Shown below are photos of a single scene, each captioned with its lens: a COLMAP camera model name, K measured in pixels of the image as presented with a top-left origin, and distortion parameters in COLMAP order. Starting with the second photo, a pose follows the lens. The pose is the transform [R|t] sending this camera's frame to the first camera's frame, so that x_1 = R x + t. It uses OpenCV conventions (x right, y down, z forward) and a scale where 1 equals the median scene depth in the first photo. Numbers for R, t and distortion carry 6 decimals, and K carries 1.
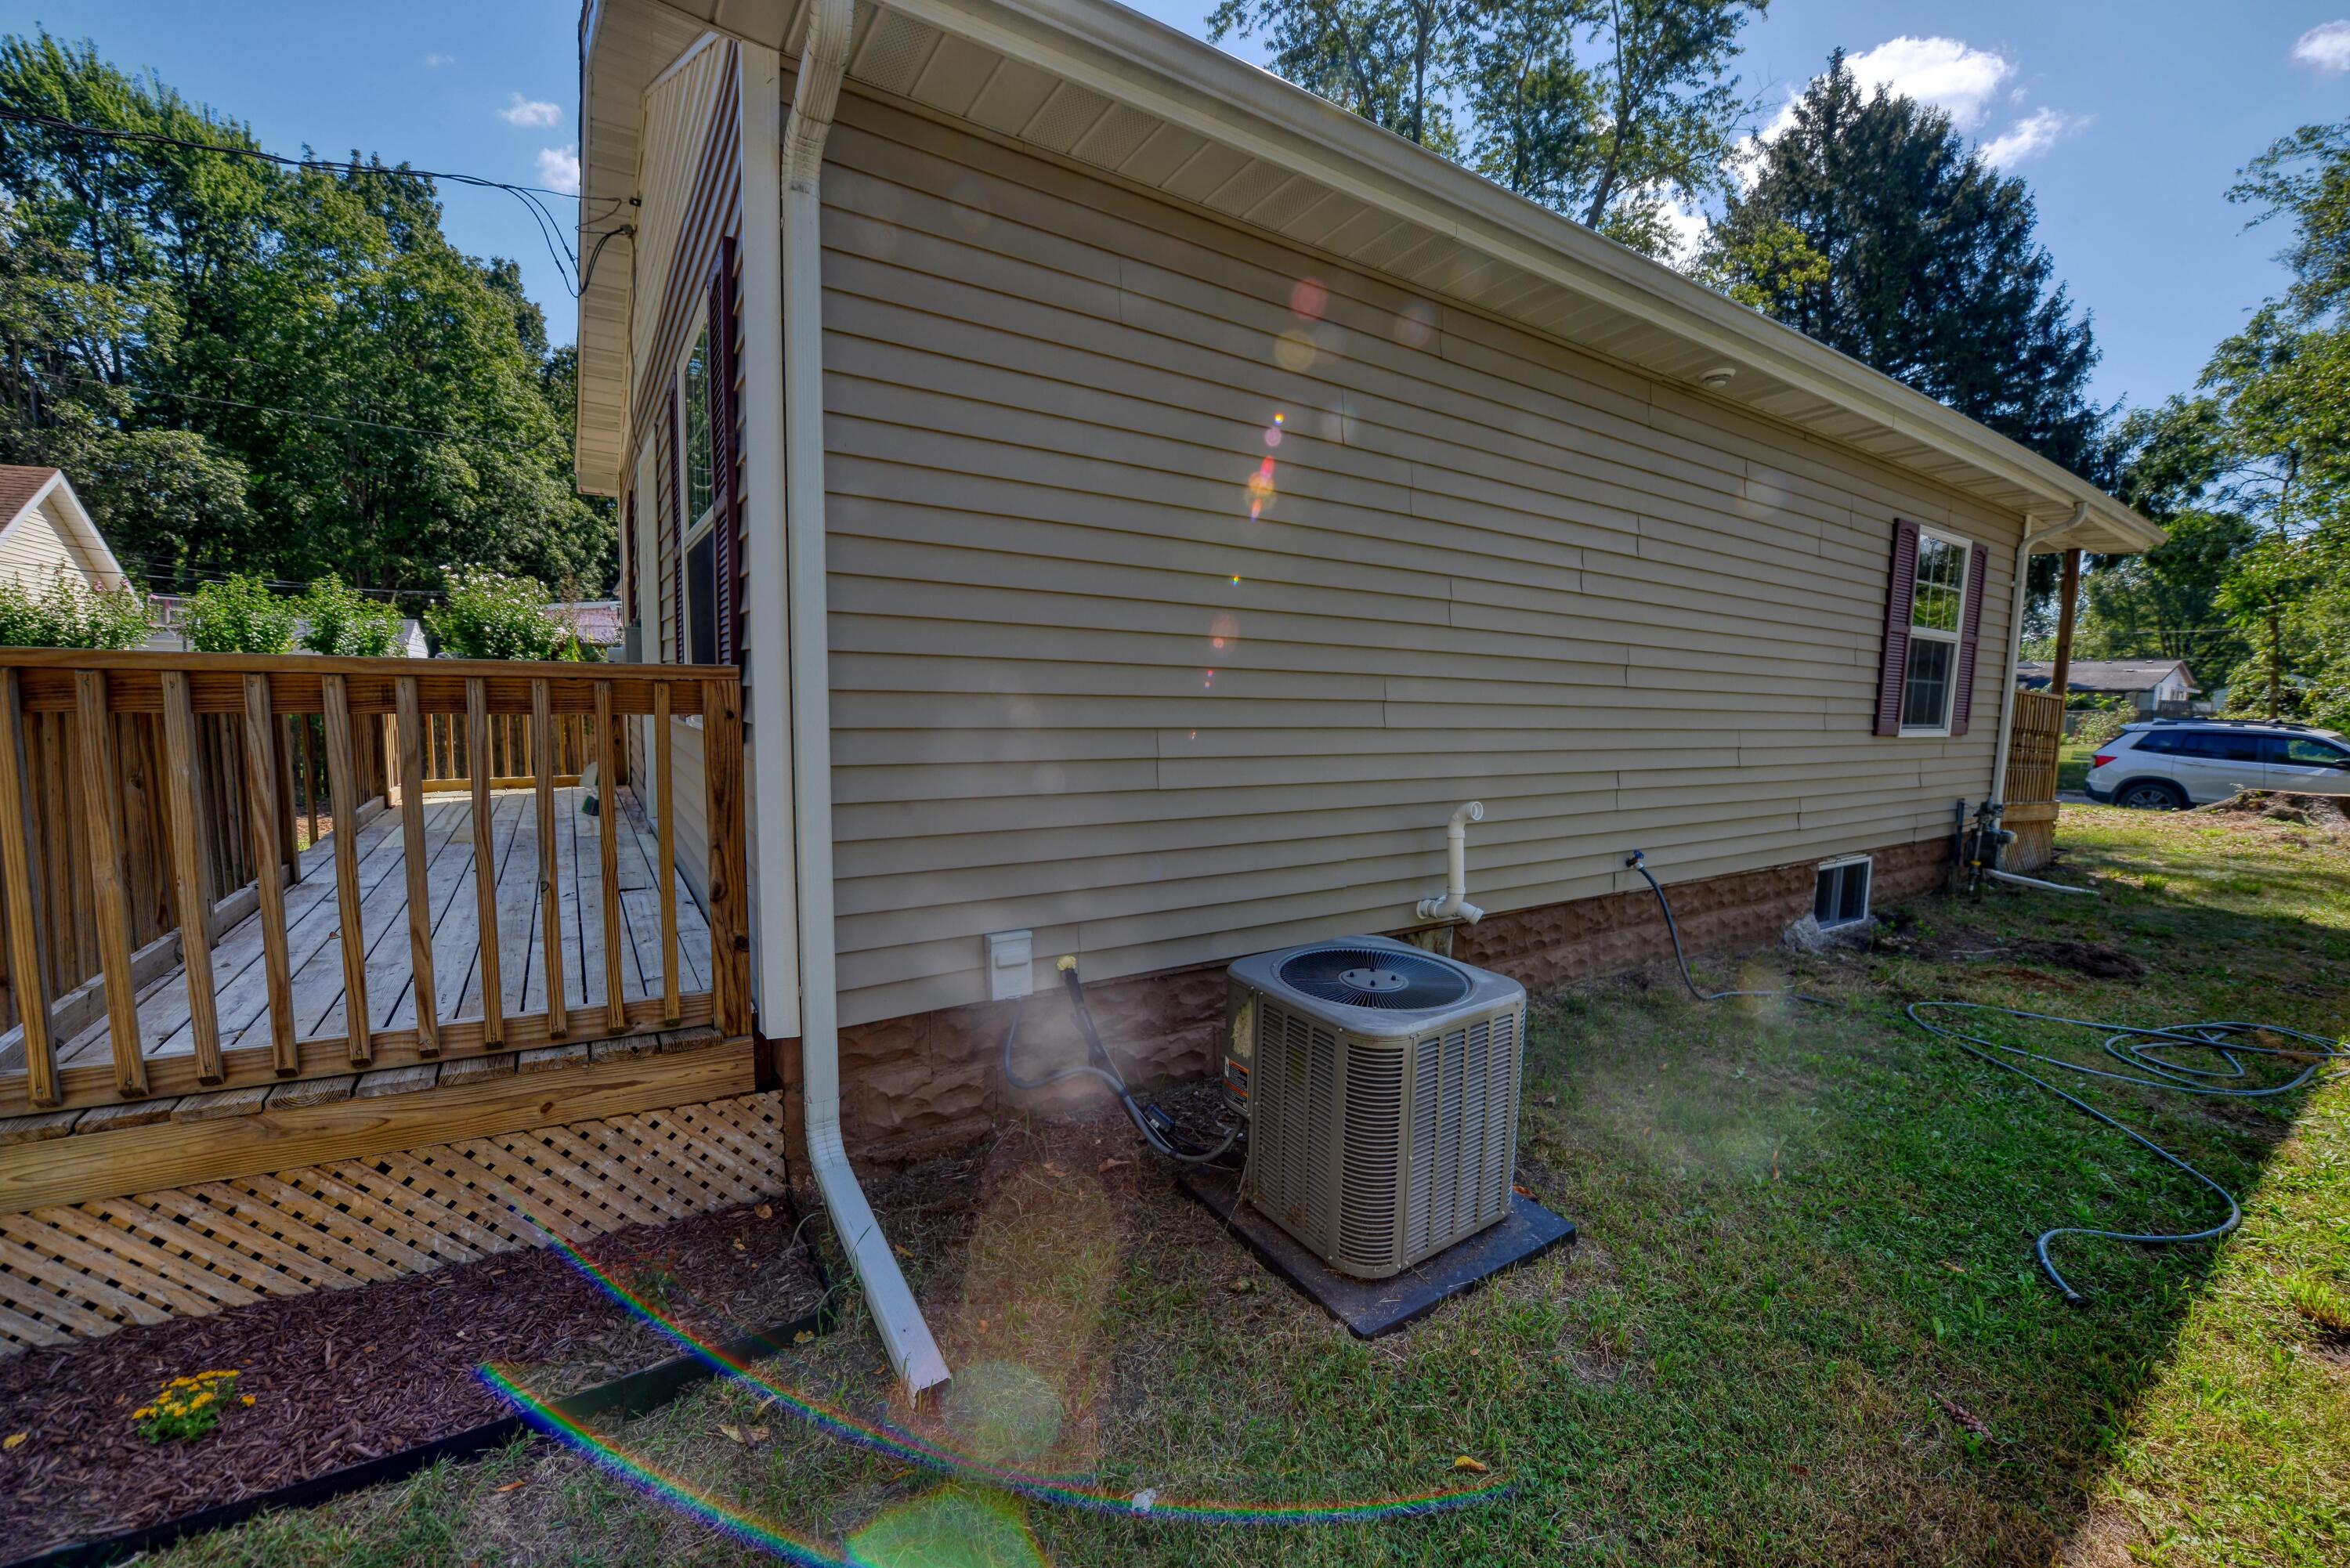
lens RADIAL K [[940.3, 0, 1183.3], [0, 940.3, 787.8], [0, 0, 1]] dist [-0.019431, -0.000350]
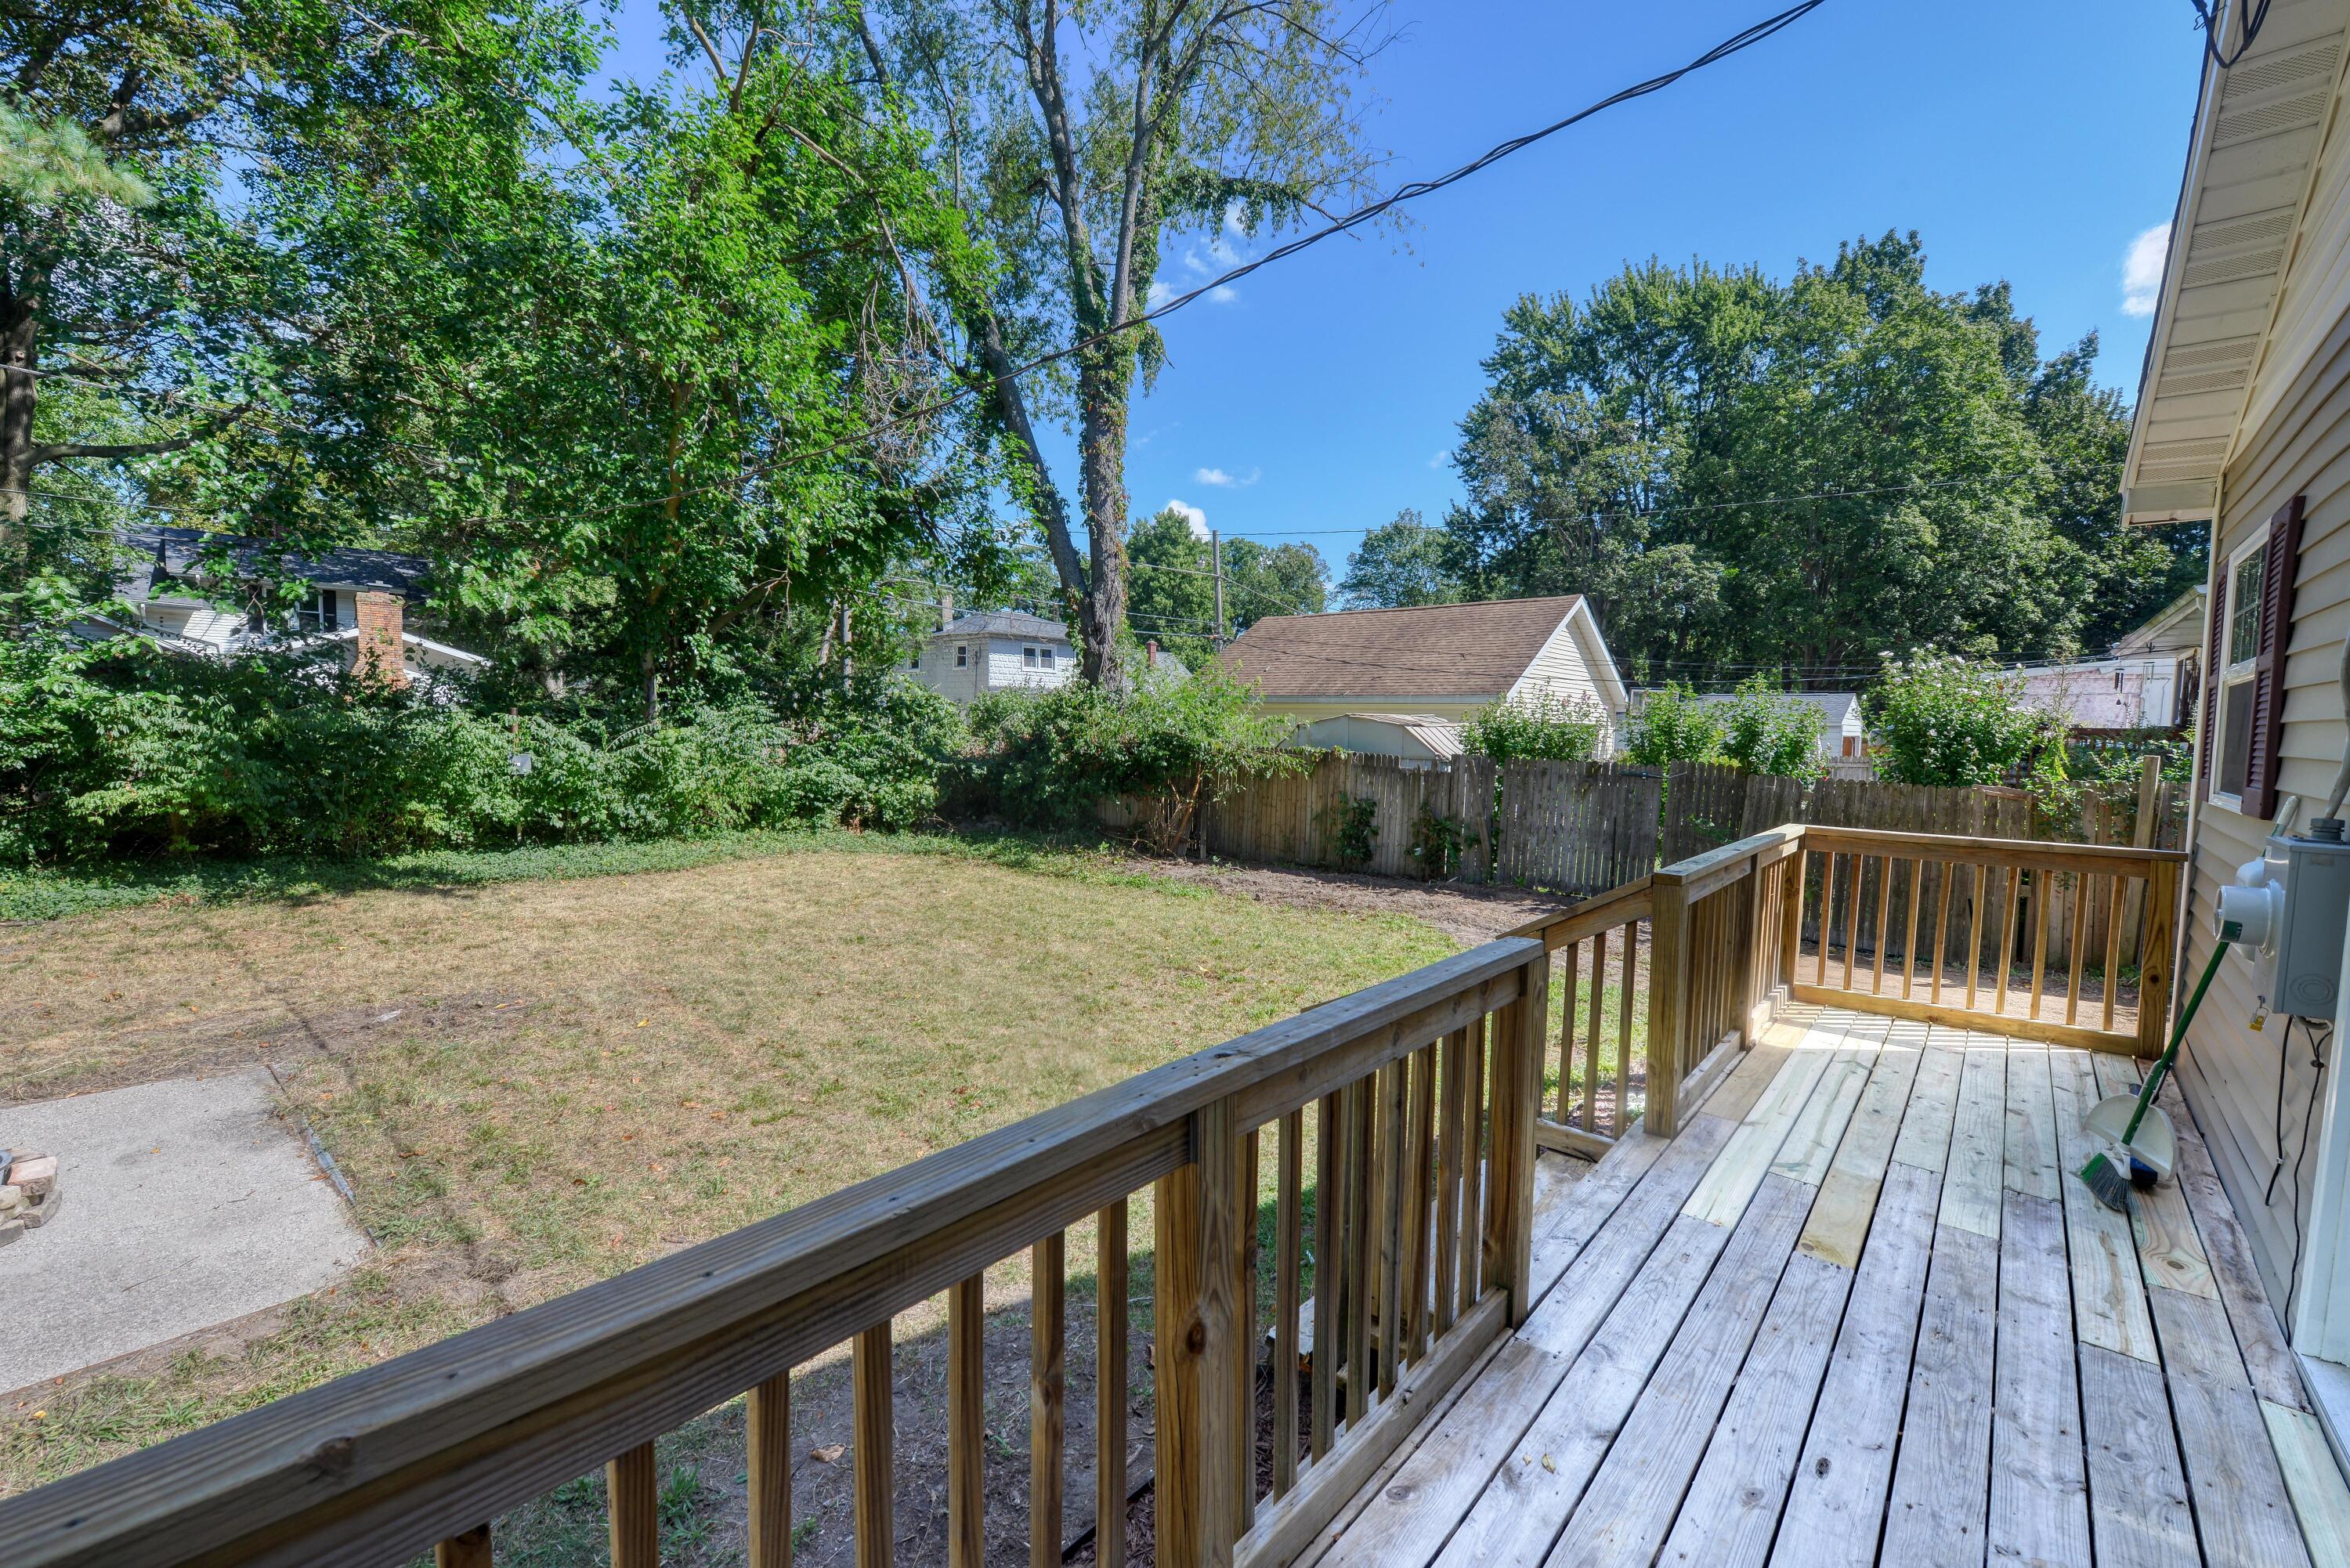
lens RADIAL K [[932.0, 0, 1175.0], [0, 932.0, 784.0], [0, 0, 1]] dist [-0.018884, -0.000260]
pose [[0.246448, 0.048632, -0.967935, -0.060977], [-0.110807, 0.993605, 0.021709, -0.026778], [0.962801, 0.101904, 0.250261, 0.079042]]
